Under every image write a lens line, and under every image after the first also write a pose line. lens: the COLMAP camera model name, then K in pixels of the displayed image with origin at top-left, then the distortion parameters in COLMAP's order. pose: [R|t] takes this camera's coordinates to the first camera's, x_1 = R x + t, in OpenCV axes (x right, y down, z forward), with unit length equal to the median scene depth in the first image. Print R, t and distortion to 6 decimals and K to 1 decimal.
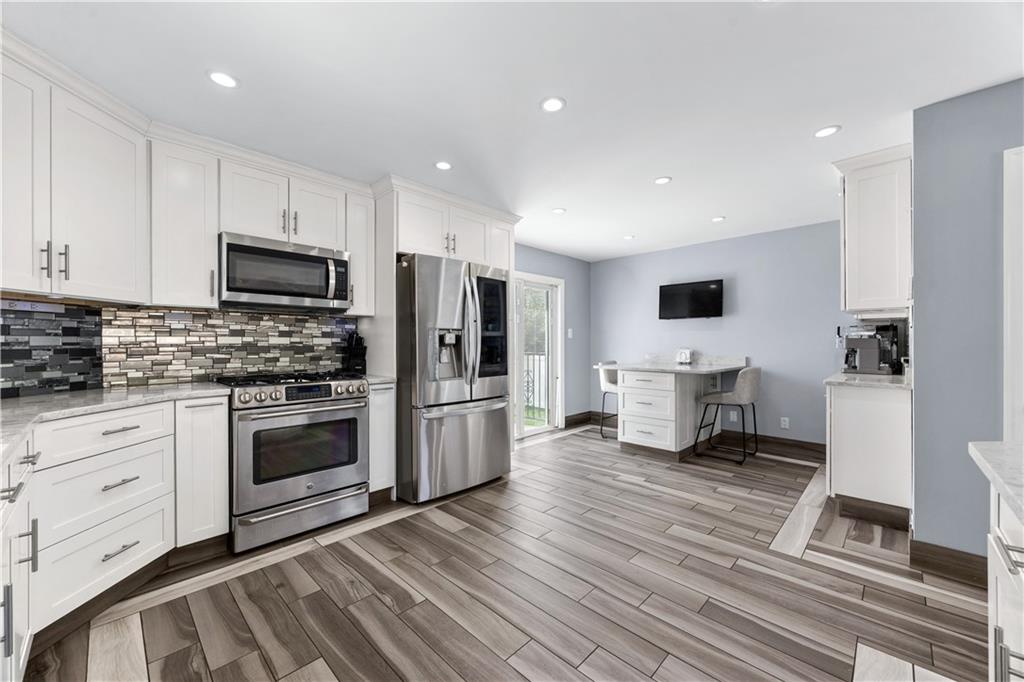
lens RADIAL K [[395.4, 0, 512.0], [0, 395.4, 341.3], [0, 0, 1]] dist [-0.002564, -0.000242]
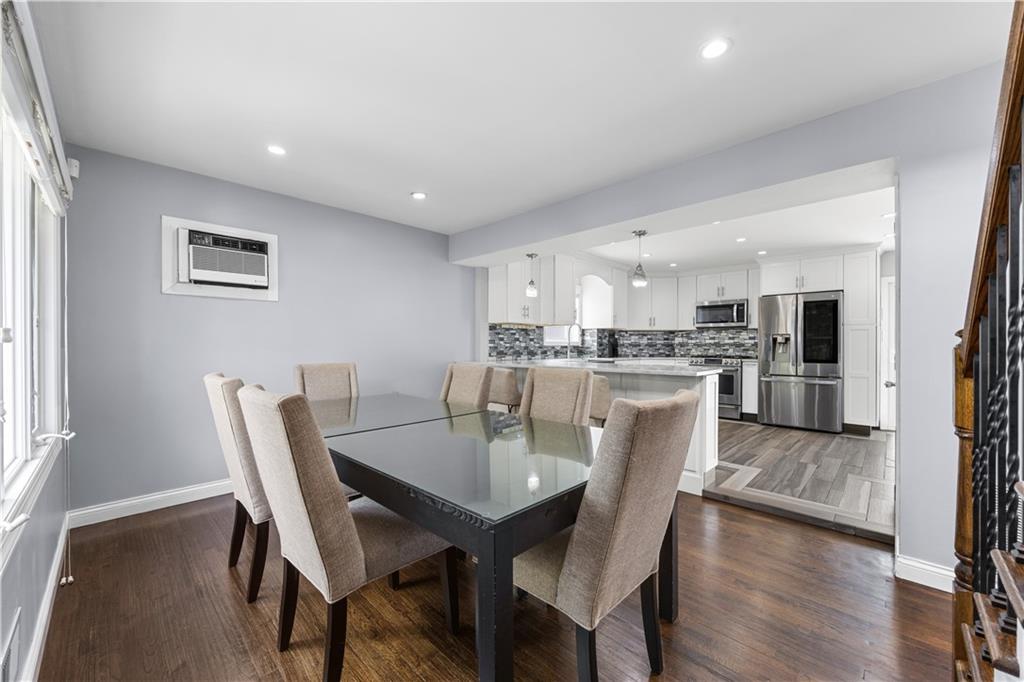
lens RADIAL K [[395.4, 0, 512.2], [0, 395.4, 345.1], [0, 0, 1]] dist [-0.002564, -0.000242]
pose [[-0.004214, -0.000254, -0.999991, 1.794763], [0.000119, 1.000000, -0.000254, 0.021685], [0.999991, -0.000120, -0.004214, -0.246382]]
